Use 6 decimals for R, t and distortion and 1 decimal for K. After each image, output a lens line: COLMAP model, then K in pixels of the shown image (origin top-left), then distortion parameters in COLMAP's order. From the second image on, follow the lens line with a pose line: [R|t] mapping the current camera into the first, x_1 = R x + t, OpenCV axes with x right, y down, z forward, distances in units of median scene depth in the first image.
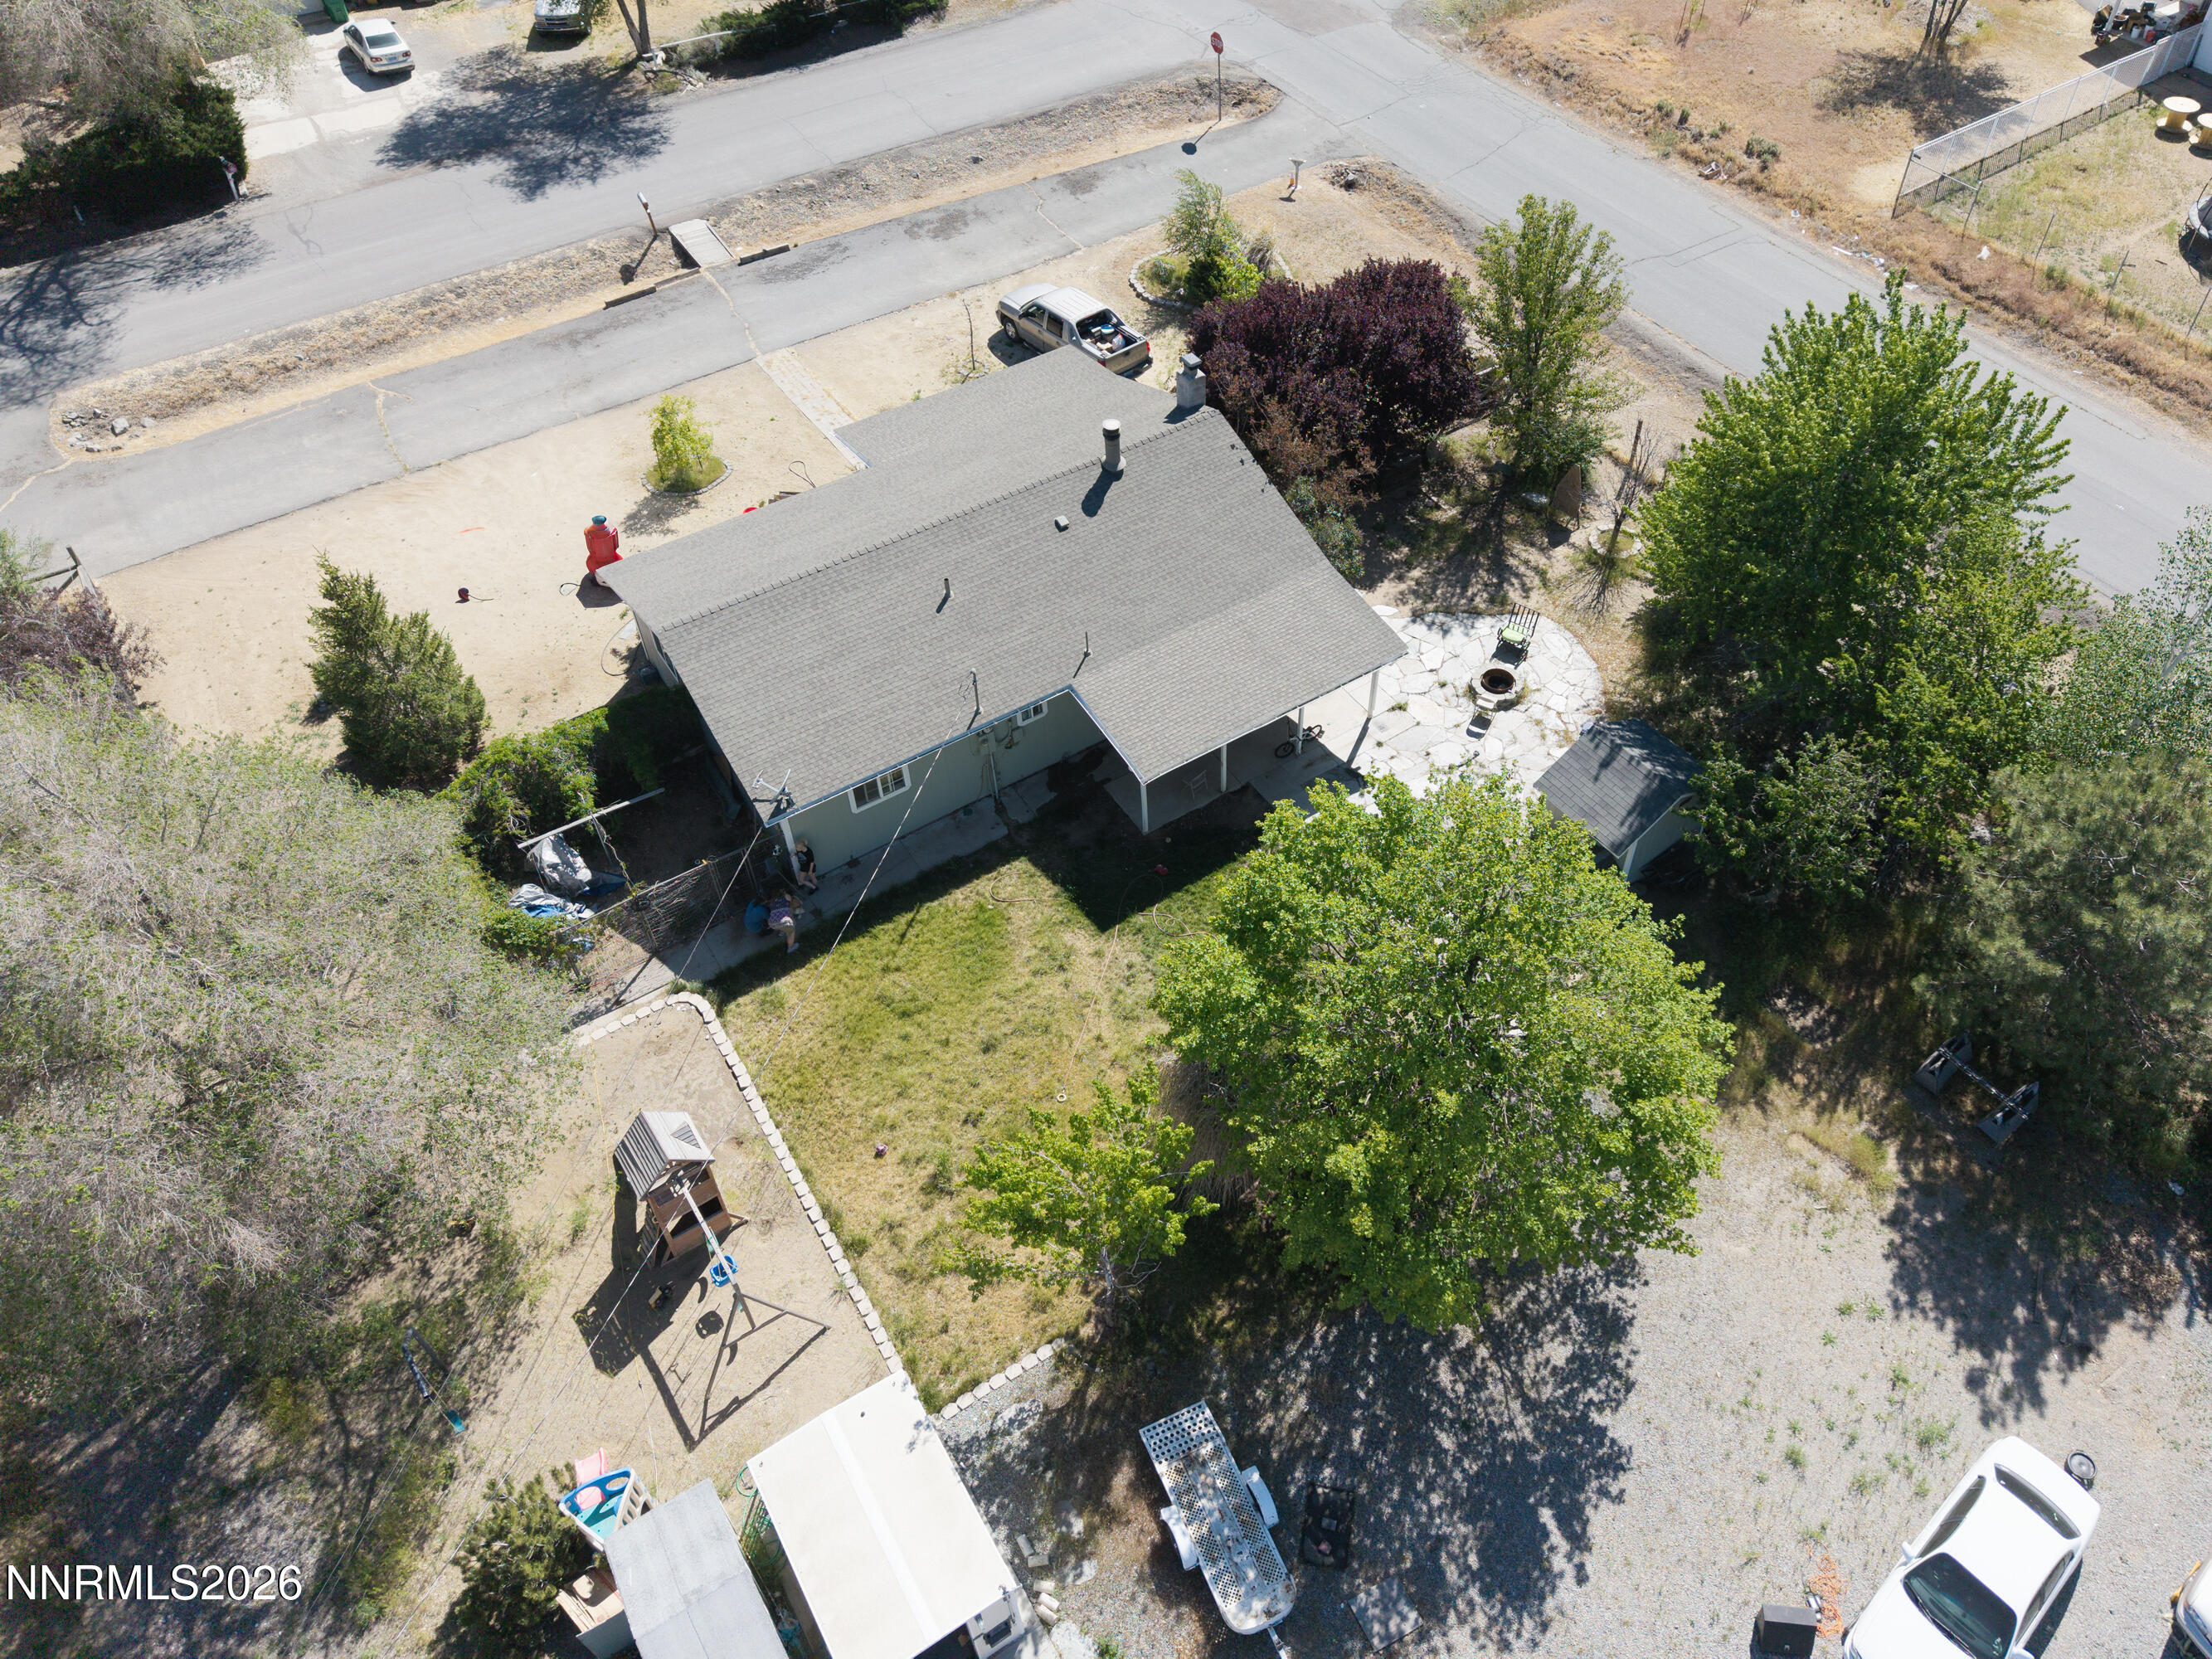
lens RADIAL K [[1647.8, 0, 1237.2], [0, 1647.8, 727.6], [0, 0, 1]] dist [0.035828, -0.041255]
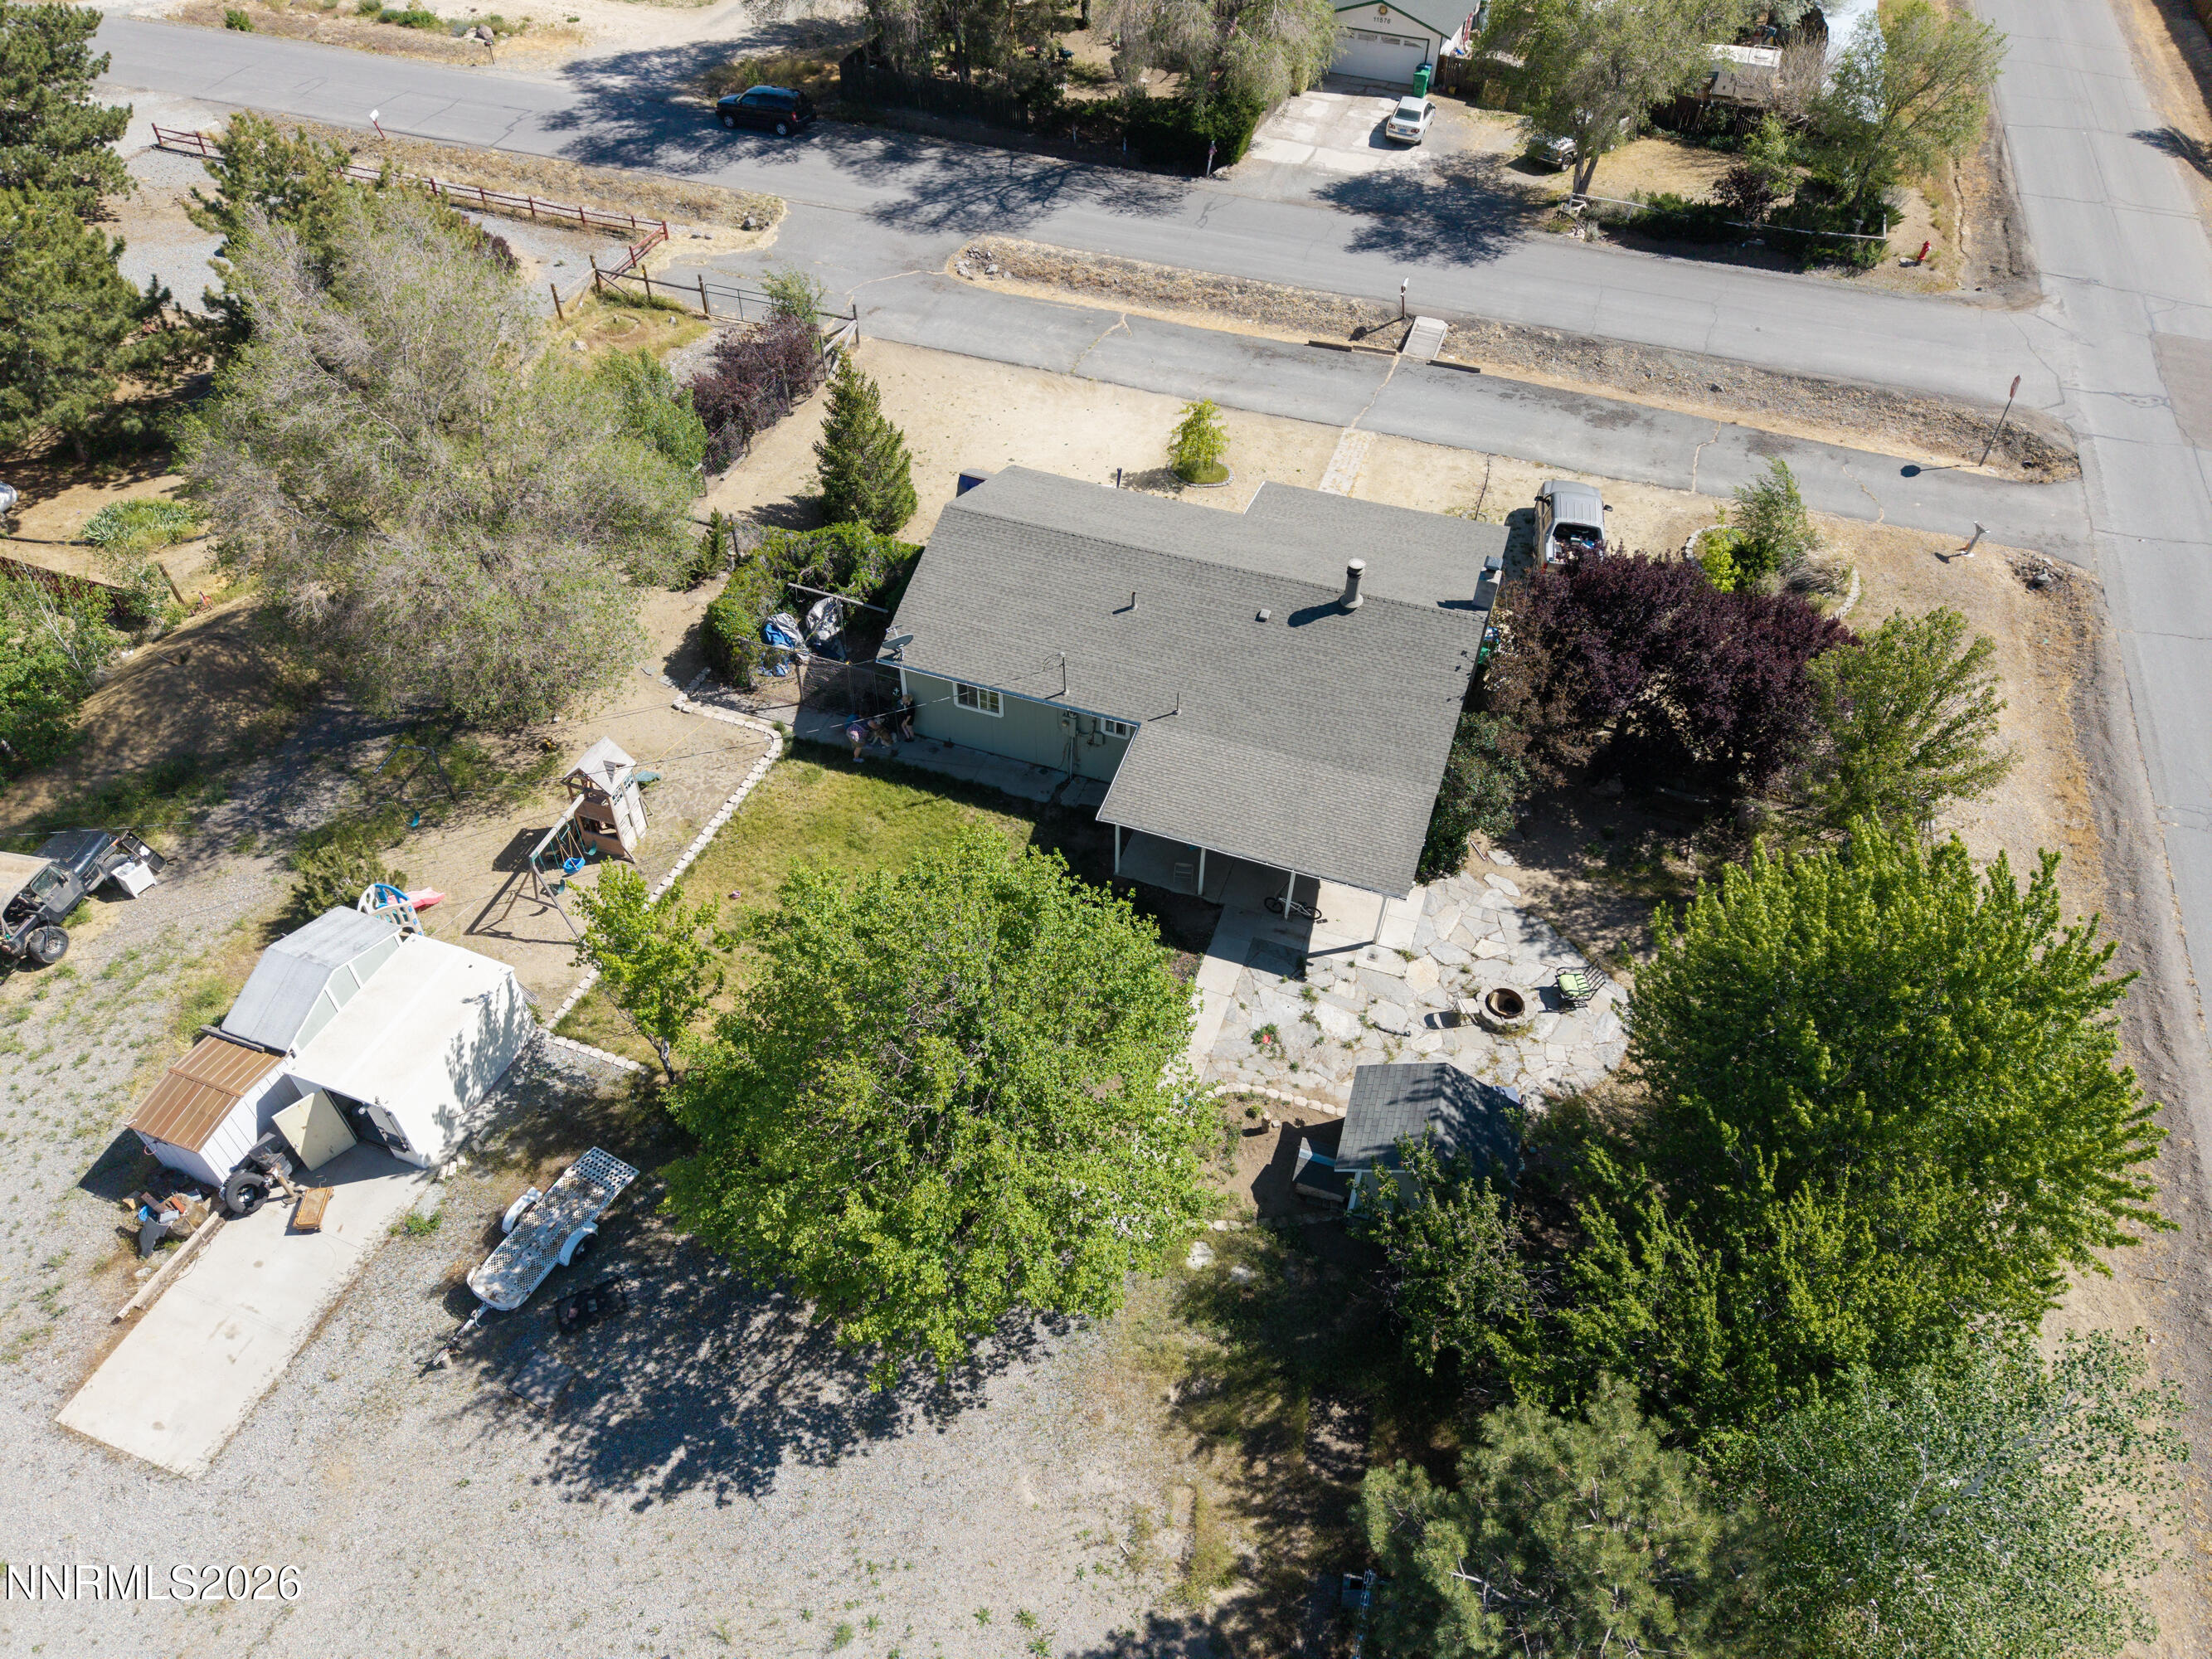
lens RADIAL K [[1477.5, 0, 1105.4], [0, 1477.5, 824.3], [0, 0, 1]] dist [0.021790, -0.020898]
pose [[0.584872, 0.579085, -0.567967, 0.488935], [-0.587492, 0.785229, 0.195622, -0.153086], [0.559266, 0.219262, 0.799466, 0.207587]]
